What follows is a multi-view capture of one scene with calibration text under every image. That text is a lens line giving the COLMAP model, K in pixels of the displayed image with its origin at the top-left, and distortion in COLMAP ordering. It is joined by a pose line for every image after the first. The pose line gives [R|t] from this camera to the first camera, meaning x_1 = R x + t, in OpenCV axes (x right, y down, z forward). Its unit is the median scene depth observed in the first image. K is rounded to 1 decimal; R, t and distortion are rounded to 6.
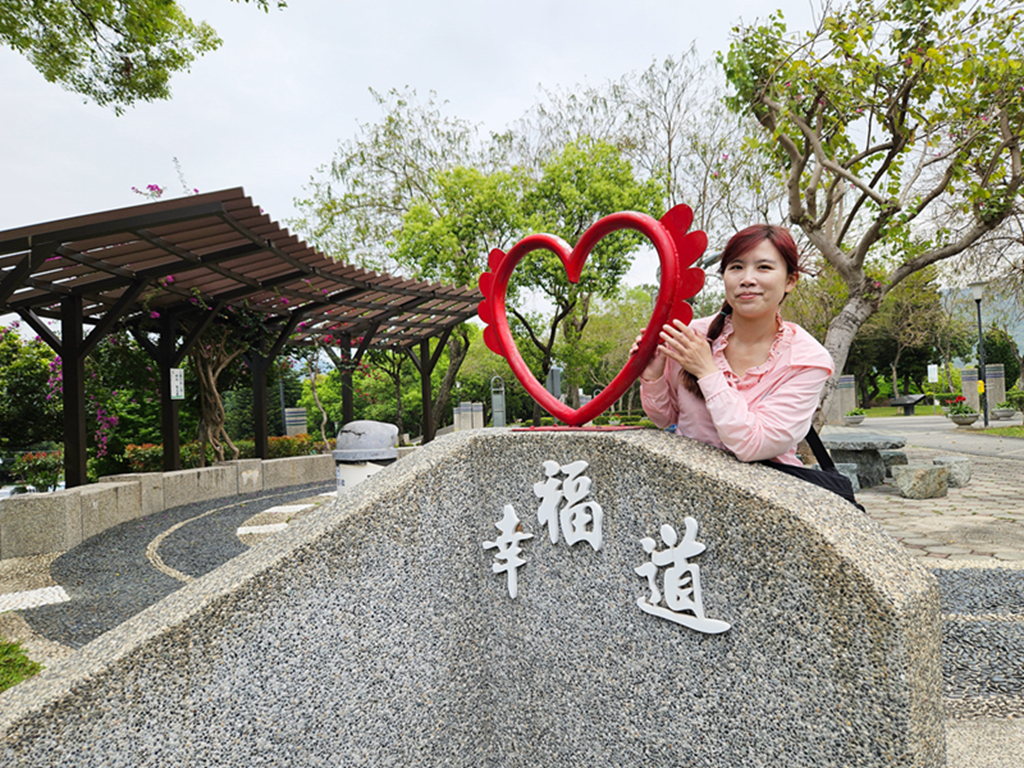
lens RADIAL K [[670.4, 0, 512.0], [0, 670.4, 384.0], [0, 0, 1]] dist [0.024610, -0.000723]
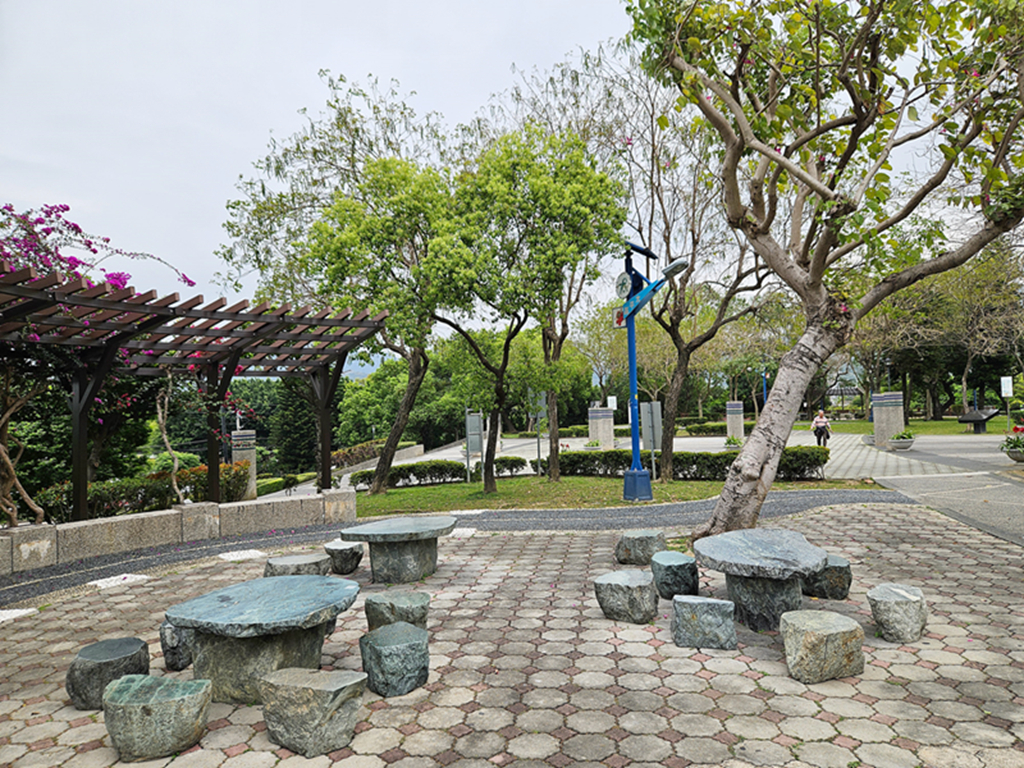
lens RADIAL K [[683.4, 0, 512.0], [0, 683.4, 384.0], [0, 0, 1]] dist [0.061647, -0.044230]
pose [[0.996657, 0.005815, -0.081489, 0.164646], [-0.005801, 0.999983, 0.000403, -0.042771], [0.081490, 0.000071, 0.996674, 0.148103]]
